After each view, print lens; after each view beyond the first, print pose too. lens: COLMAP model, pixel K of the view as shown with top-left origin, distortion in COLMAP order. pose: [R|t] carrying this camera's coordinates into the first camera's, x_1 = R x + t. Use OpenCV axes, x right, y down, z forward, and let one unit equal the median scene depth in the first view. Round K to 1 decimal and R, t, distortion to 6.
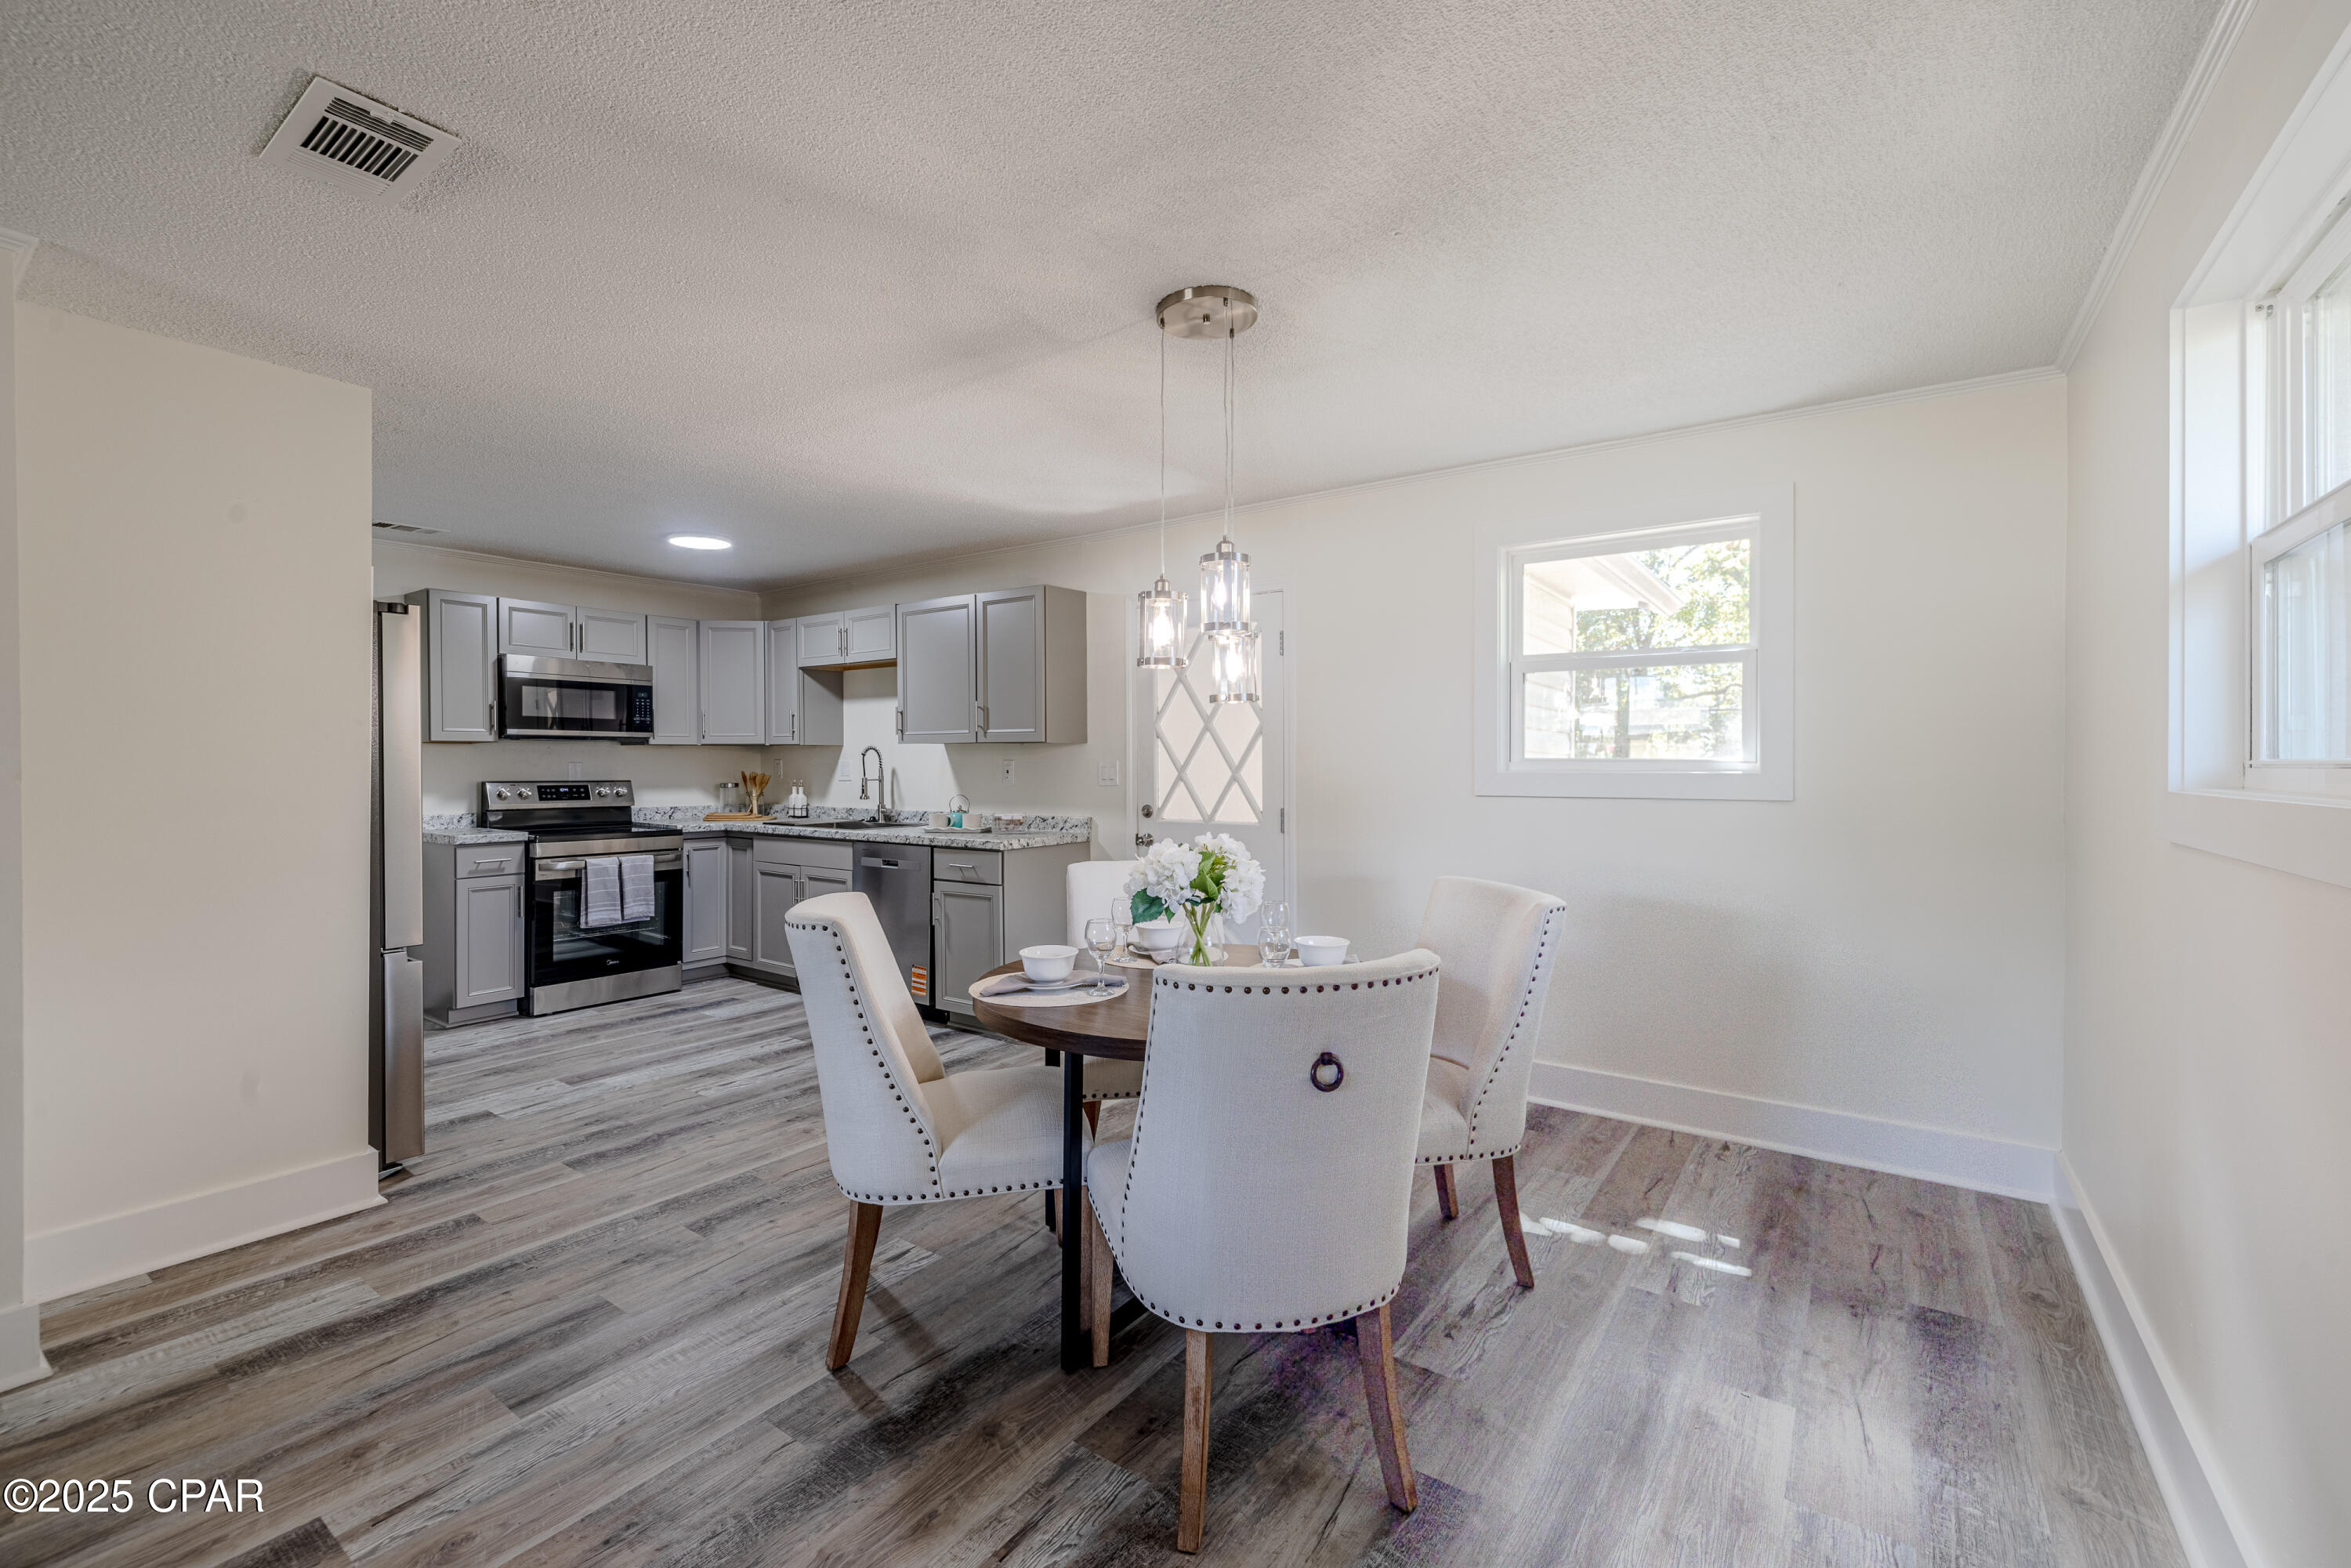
lens RADIAL K [[994.8, 0, 1161.6], [0, 994.8, 764.9], [0, 0, 1]] dist [0.002889, 0.000272]
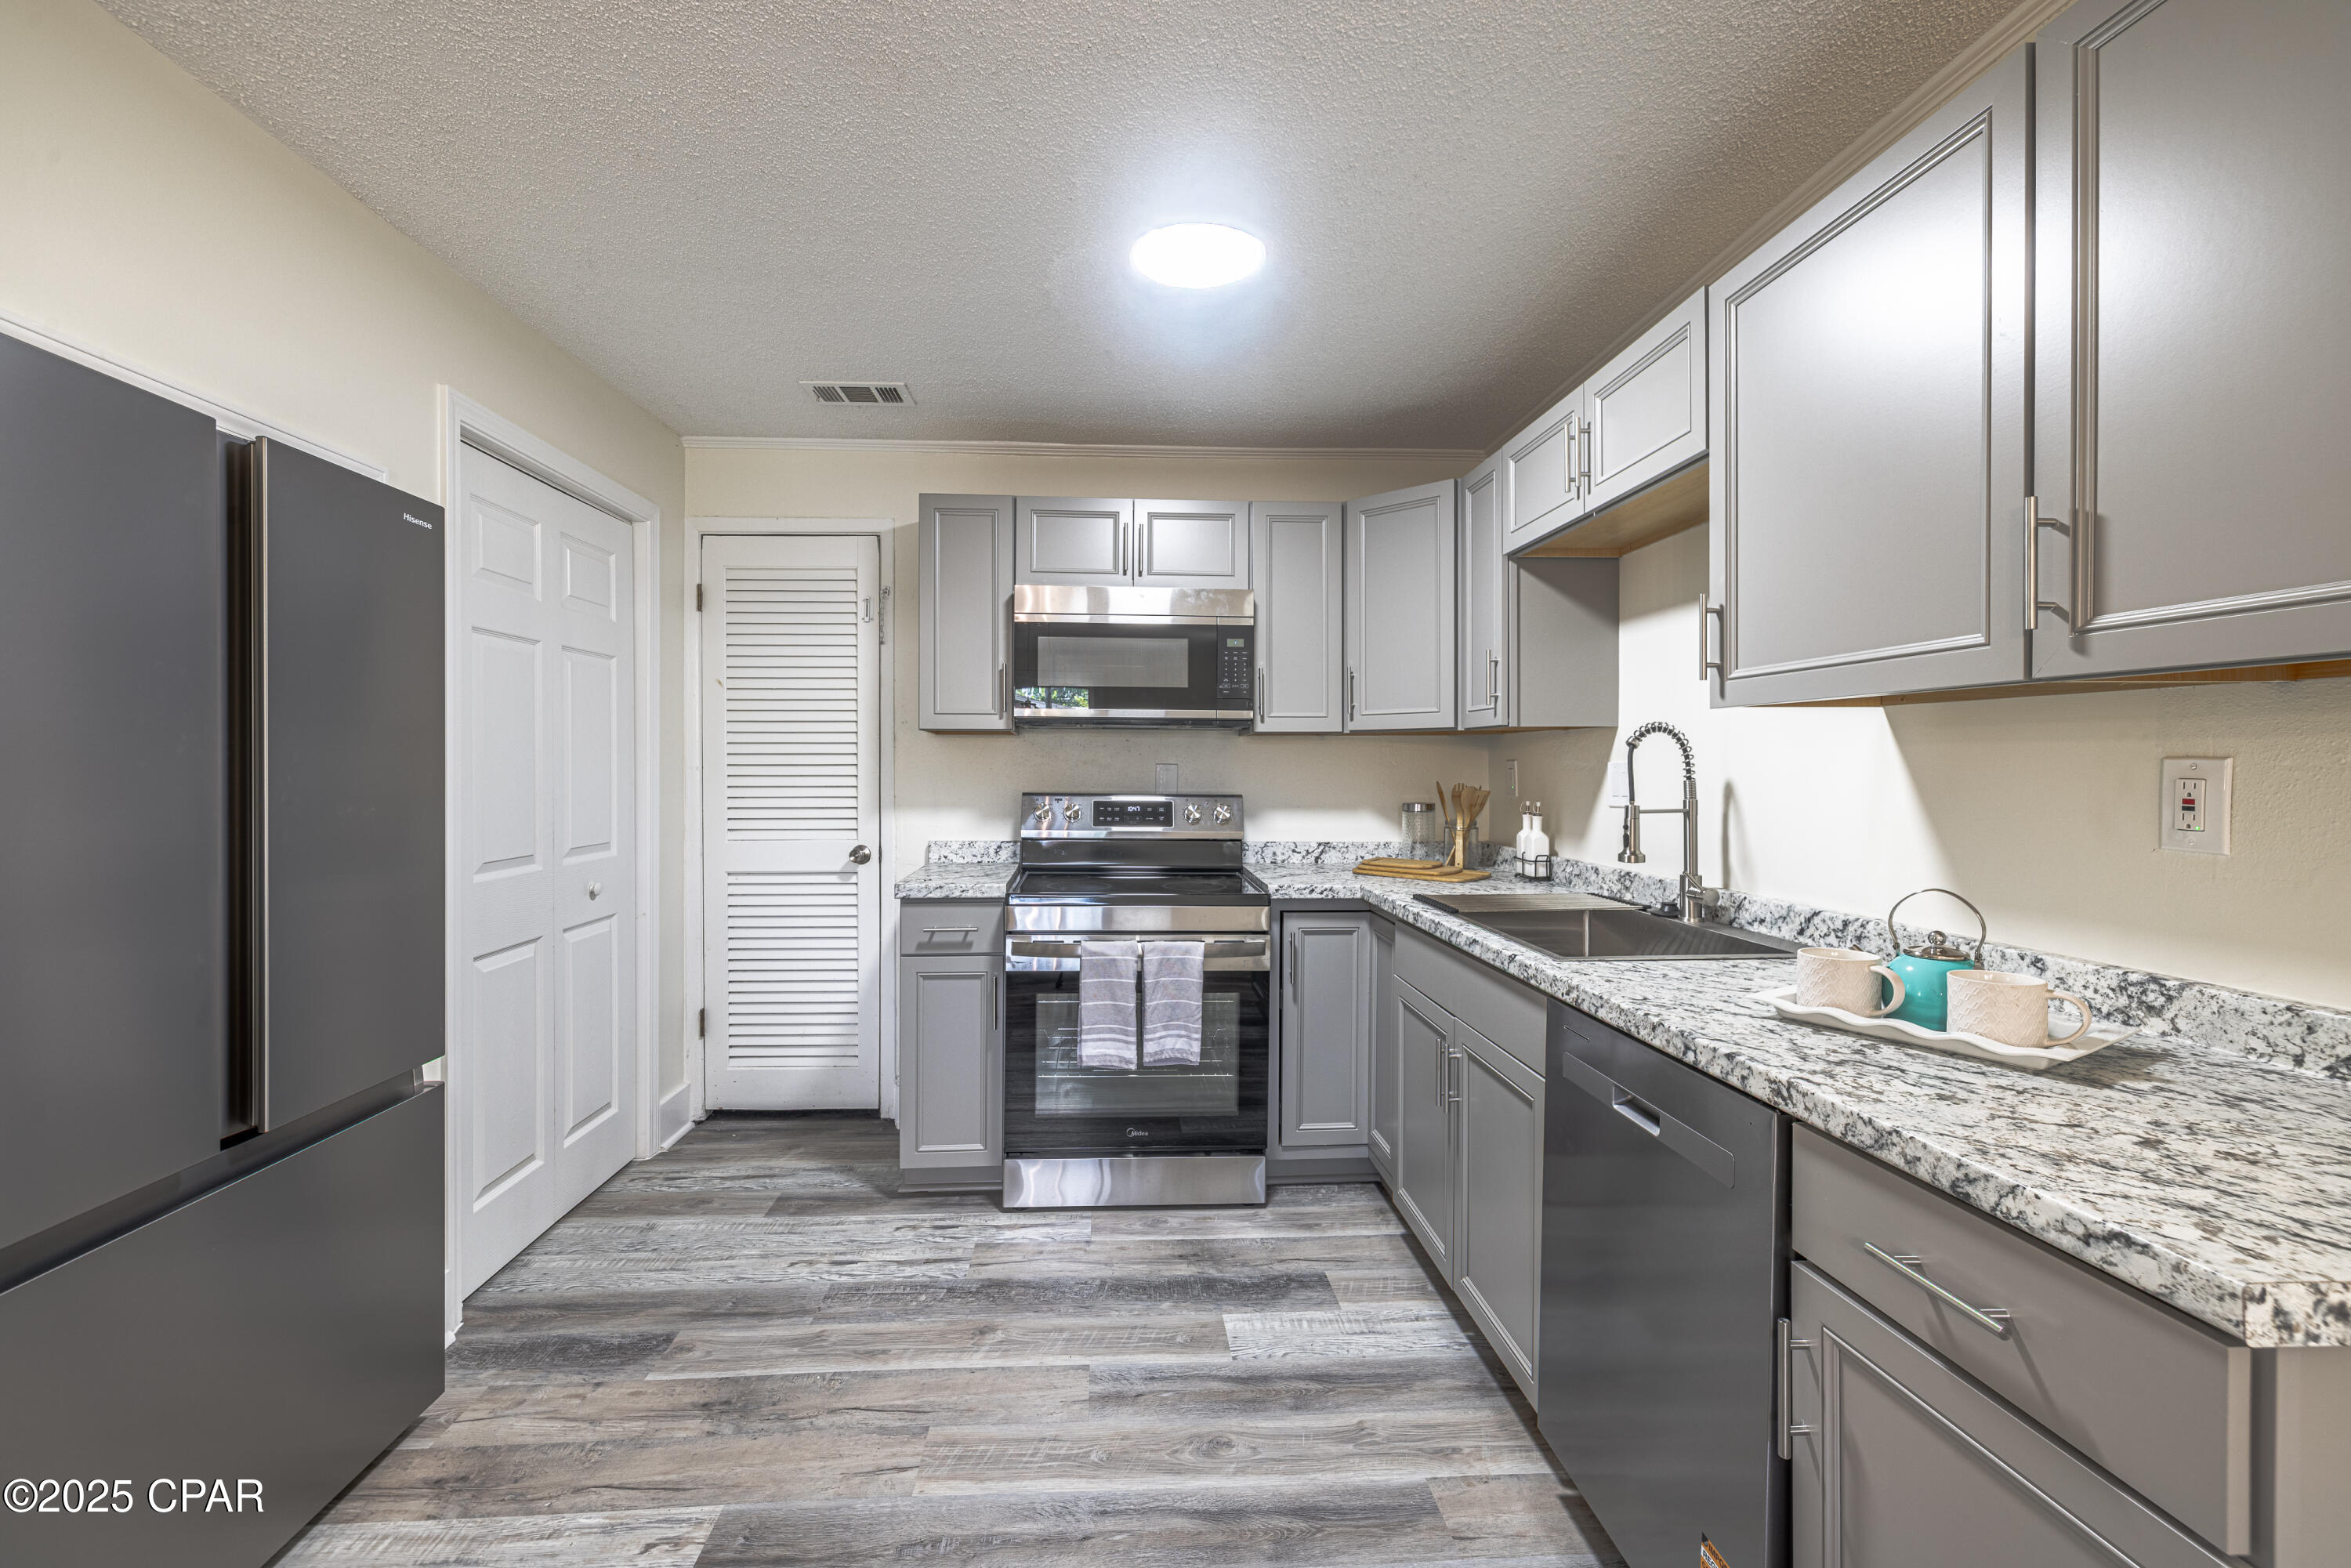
lens RADIAL K [[992.6, 0, 1156.7], [0, 992.6, 771.8], [0, 0, 1]] dist [0.000853, 0.000397]
pose [[0.634117, 0.008226, -0.773193, -0.128010], [-0.007128, 0.999963, 0.004794, -0.000532], [0.773204, 0.002471, 0.634153, 0.657555]]
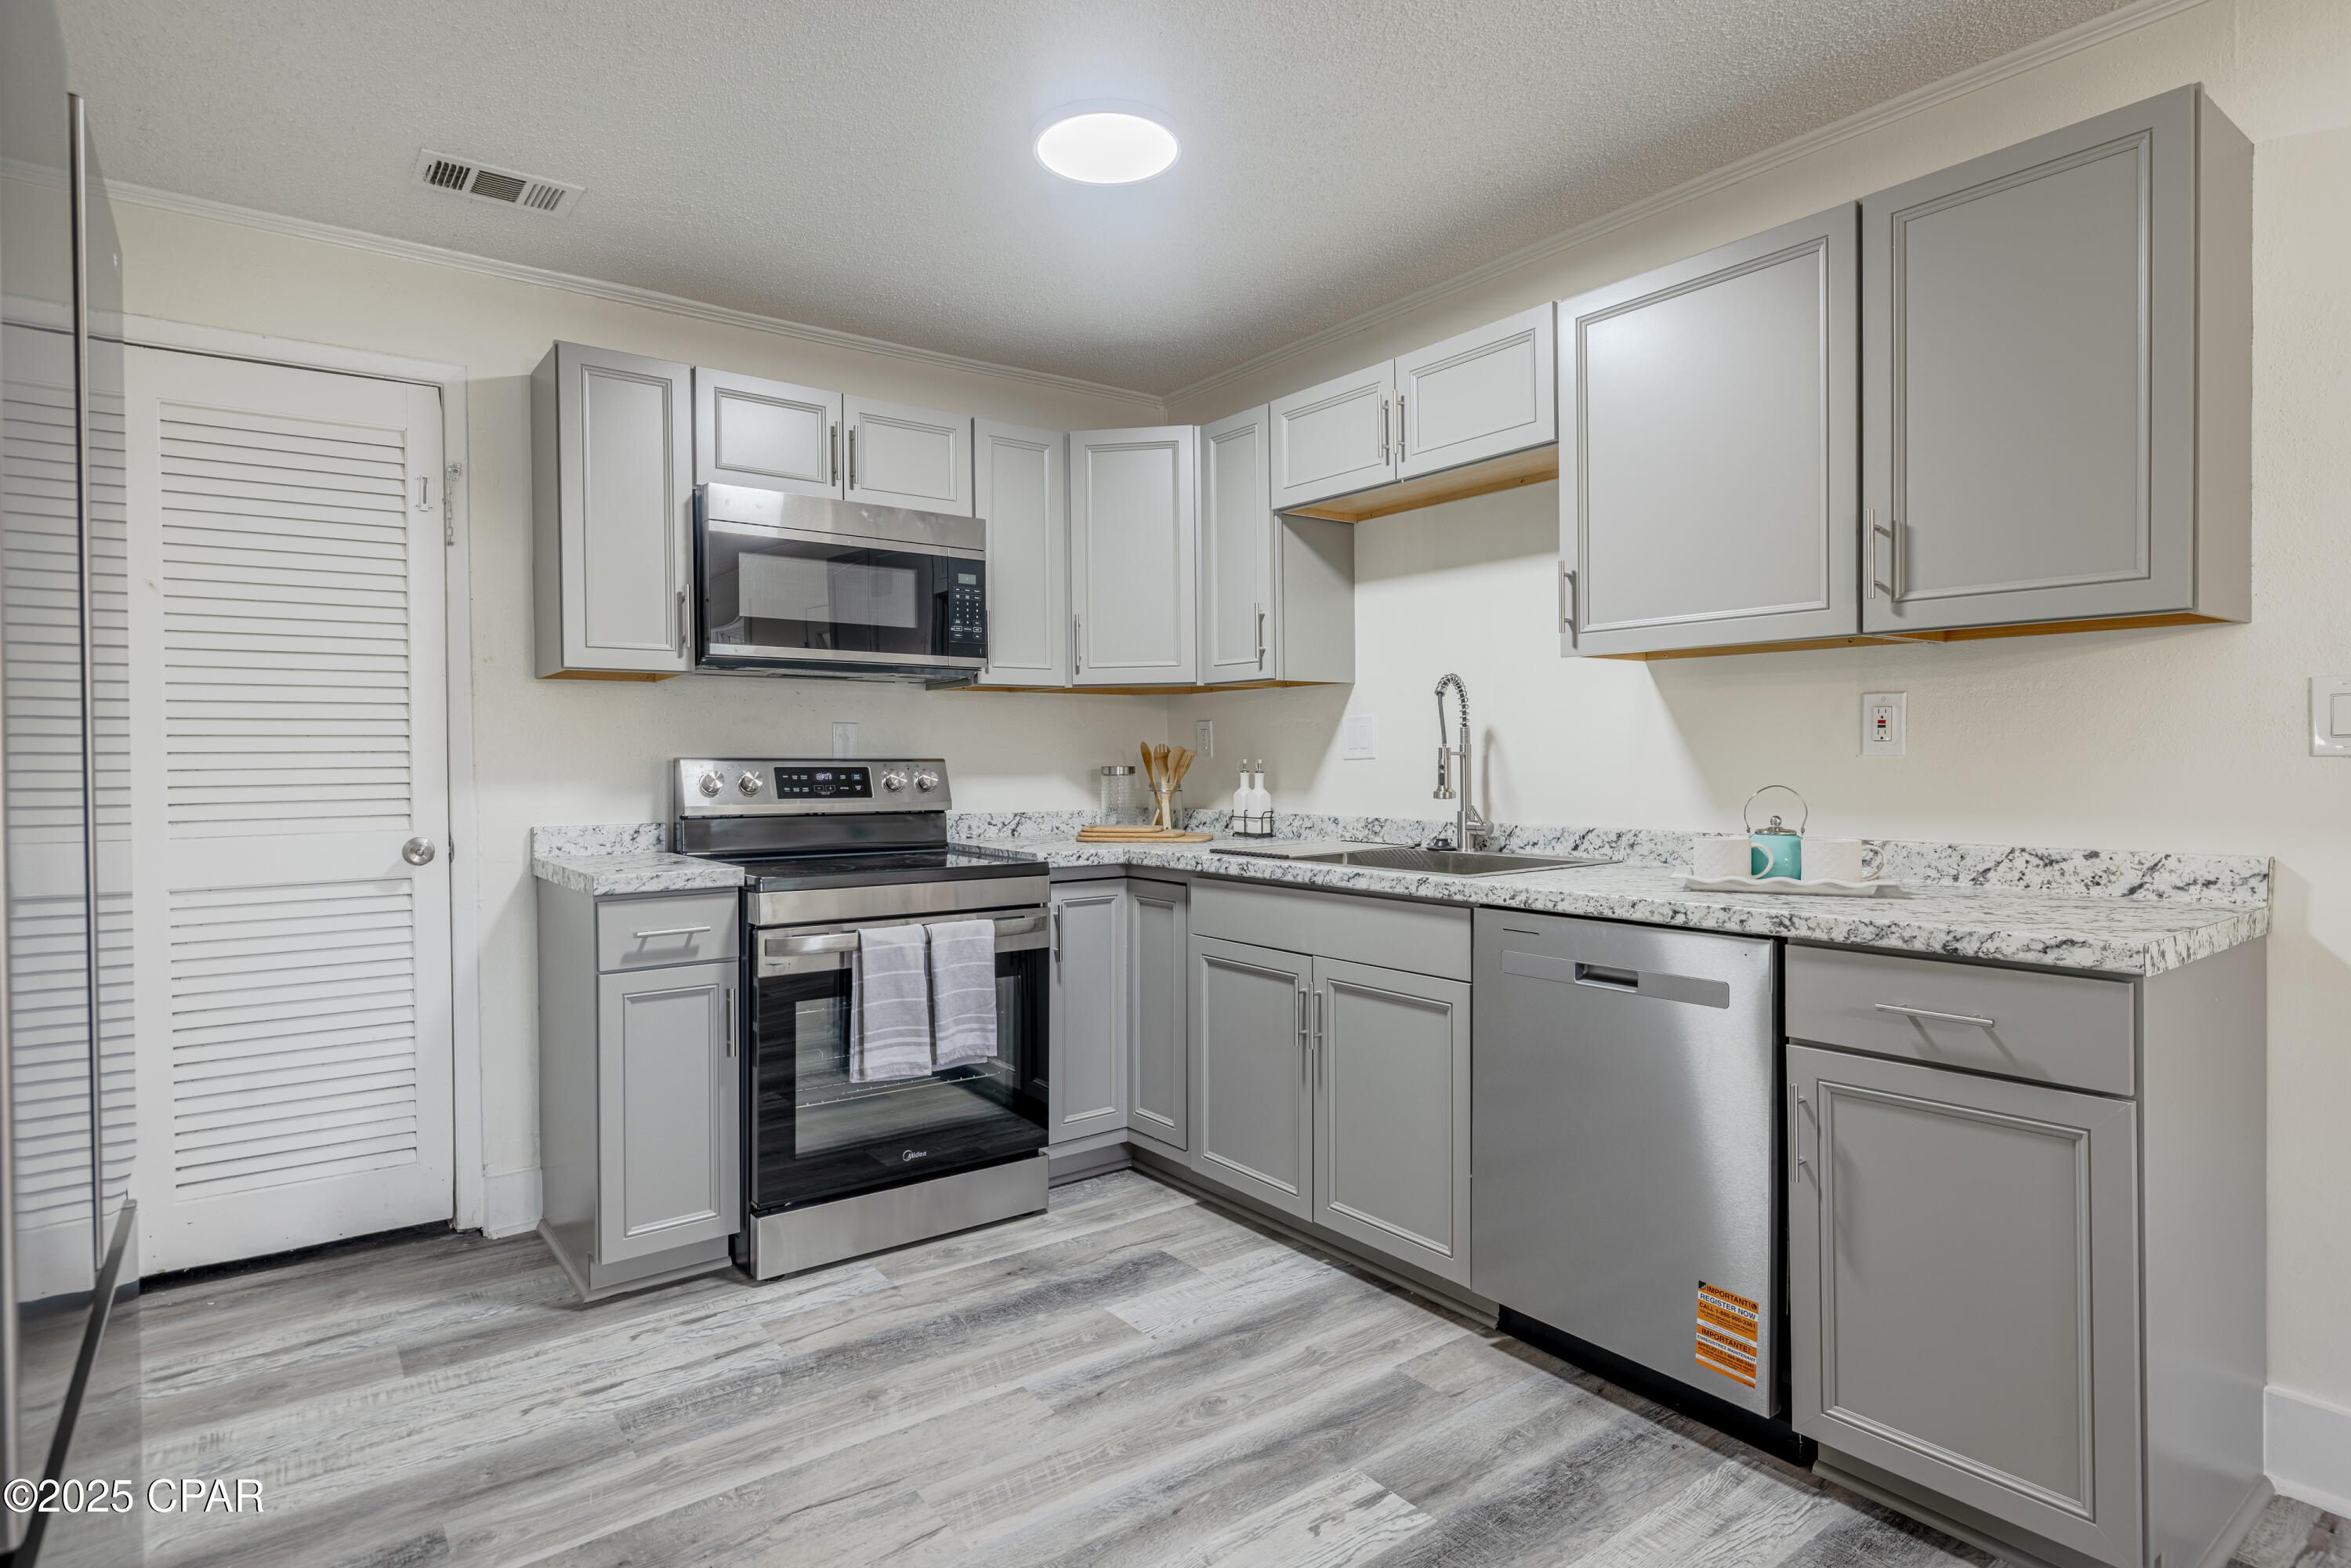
lens RADIAL K [[1226.2, 0, 1157.9], [0, 1226.2, 771.0], [0, 0, 1]] dist [-0.002605, 0.000515]
pose [[0.954001, -0.002213, -0.299796, -0.274731], [0.004255, 0.999972, 0.006158, 0.020366], [0.299774, -0.007150, 0.953983, 0.496116]]
